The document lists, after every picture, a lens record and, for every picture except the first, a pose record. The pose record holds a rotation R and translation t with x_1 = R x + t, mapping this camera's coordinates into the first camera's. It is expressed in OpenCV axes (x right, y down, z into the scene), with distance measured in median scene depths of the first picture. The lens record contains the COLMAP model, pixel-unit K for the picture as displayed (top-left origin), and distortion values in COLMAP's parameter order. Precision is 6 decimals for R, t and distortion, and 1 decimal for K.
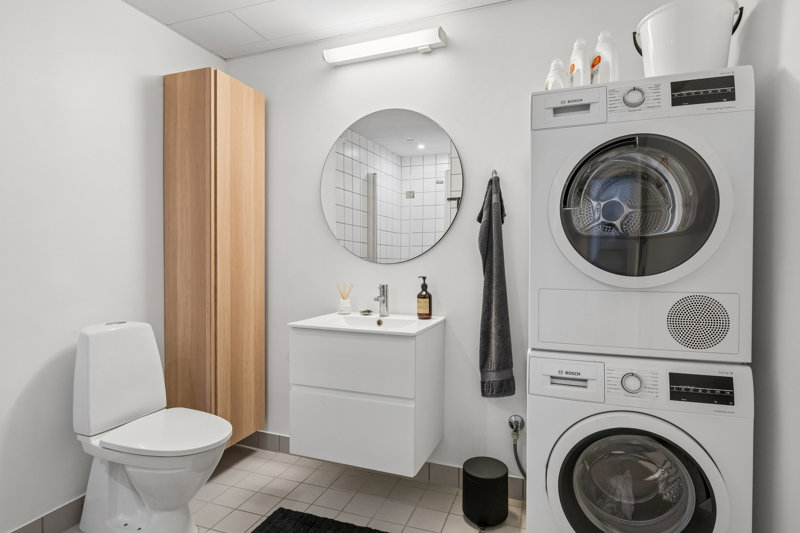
lens RADIAL K [[433.5, 0, 400.0], [0, 433.5, 266.5], [0, 0, 1]] dist [-0.001663, -0.000138]
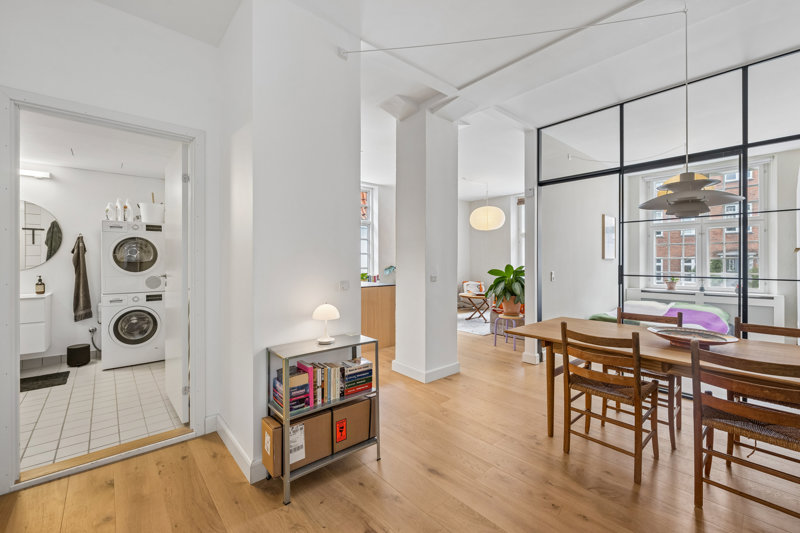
lens RADIAL K [[336.5, 0, 402.3], [0, 336.5, 261.2], [0, 0, 1]] dist [0.002786, 0.000365]
pose [[0.479906, -0.006106, 0.877298, -0.731738], [0.015985, 0.999871, -0.001785, -0.025035], [-0.877174, 0.014881, 0.479942, -1.923353]]
